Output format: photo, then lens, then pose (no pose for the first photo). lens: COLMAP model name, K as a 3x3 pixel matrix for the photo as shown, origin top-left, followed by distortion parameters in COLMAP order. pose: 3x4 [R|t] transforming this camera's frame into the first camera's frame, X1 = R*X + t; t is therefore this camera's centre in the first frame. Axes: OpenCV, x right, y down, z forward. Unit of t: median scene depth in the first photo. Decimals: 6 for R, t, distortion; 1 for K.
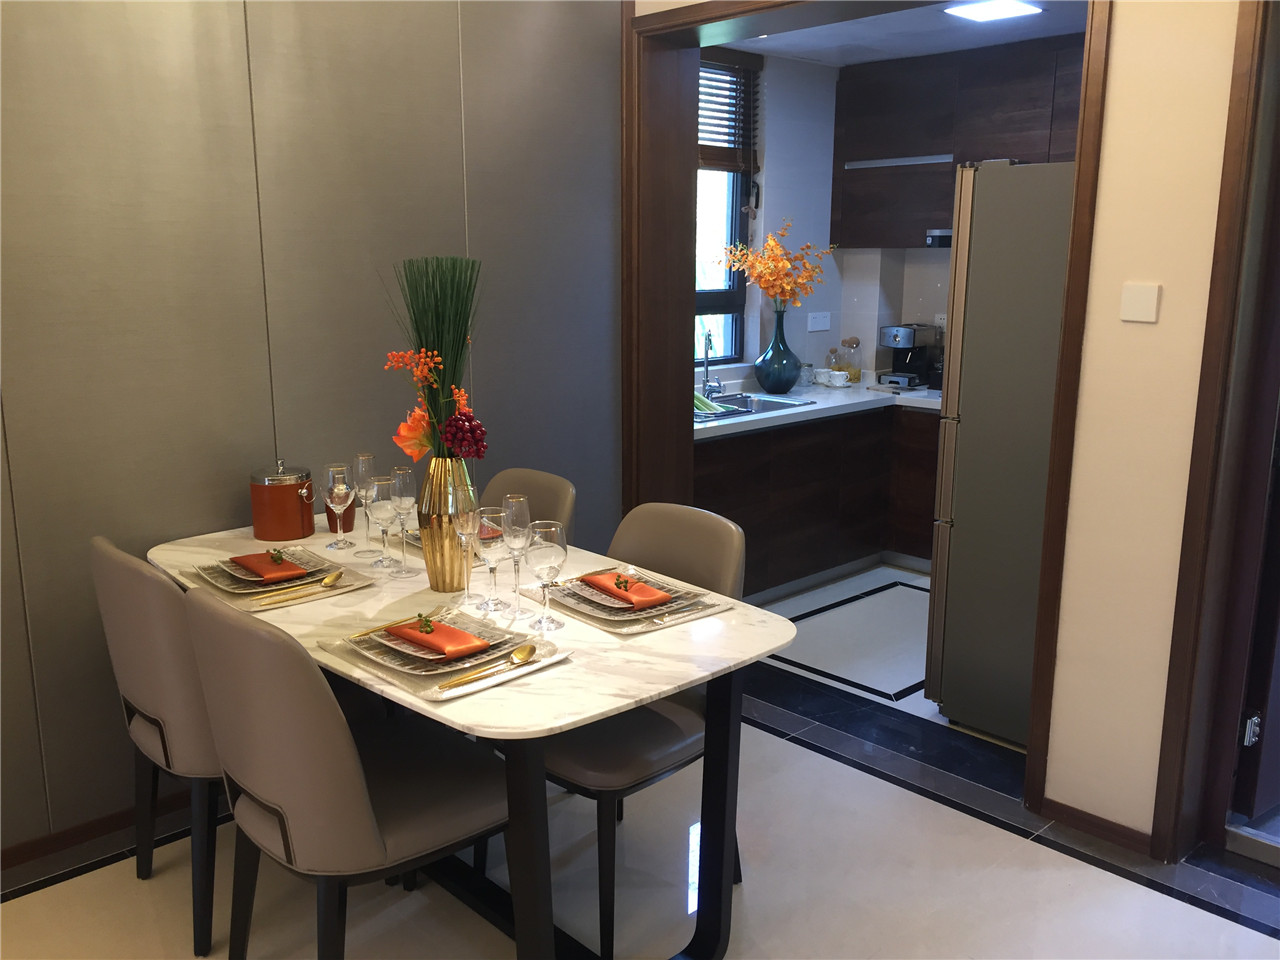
lens RADIAL K [[1101.6, 0, 640.0], [0, 1101.6, 480.0], [0, 0, 1]] dist [0.080970, -0.113685]
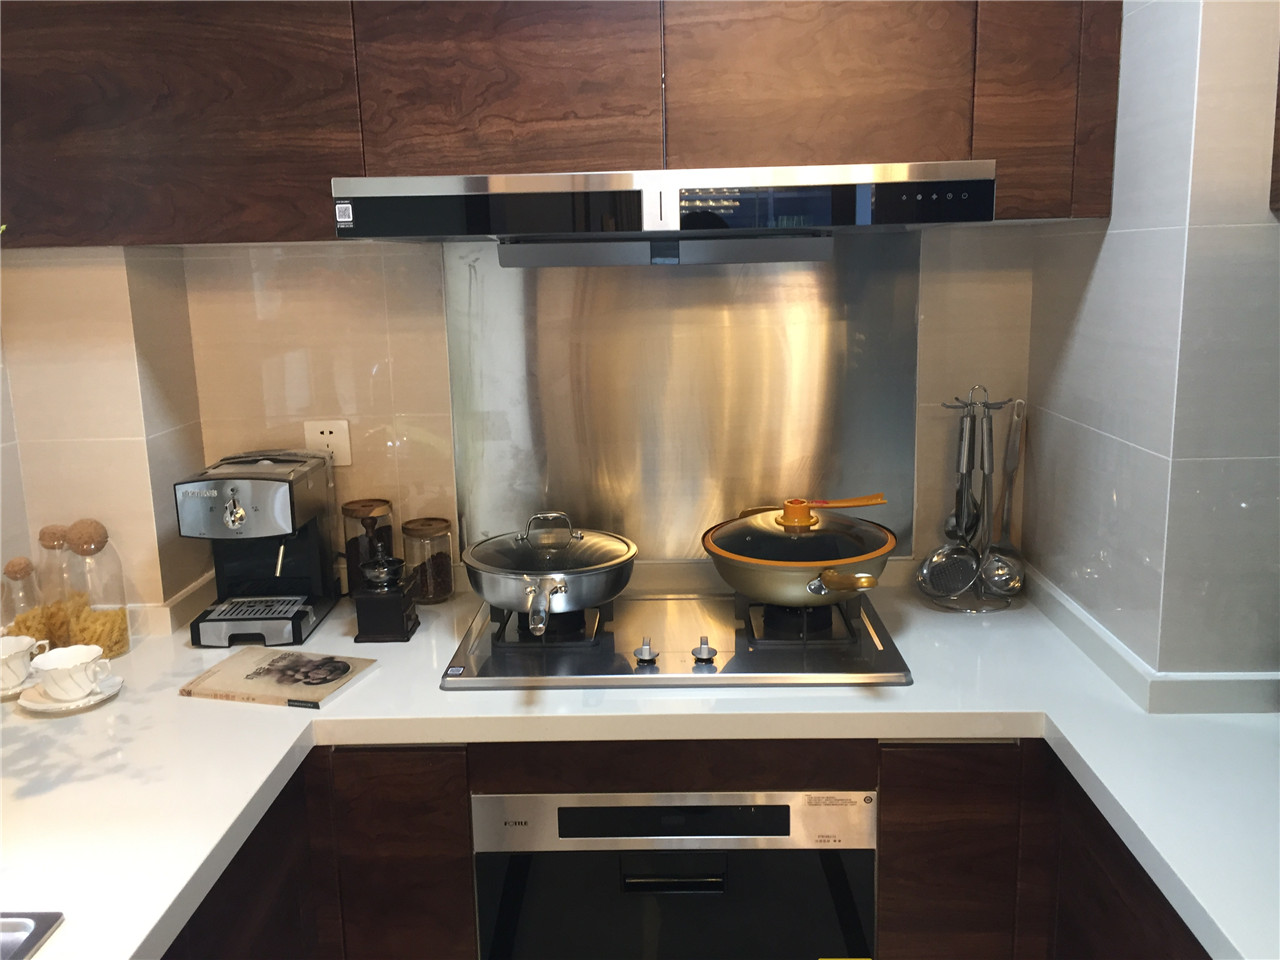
lens RADIAL K [[1101.6, 0, 640.0], [0, 1101.6, 480.0], [0, 0, 1]] dist [0.080970, -0.113685]
pose [[0.714886, -0.165065, 0.679478, 0.090341], [0.171760, 0.983419, 0.058190, -0.133167], [-0.677817, 0.075107, 0.731384, 0.655207]]
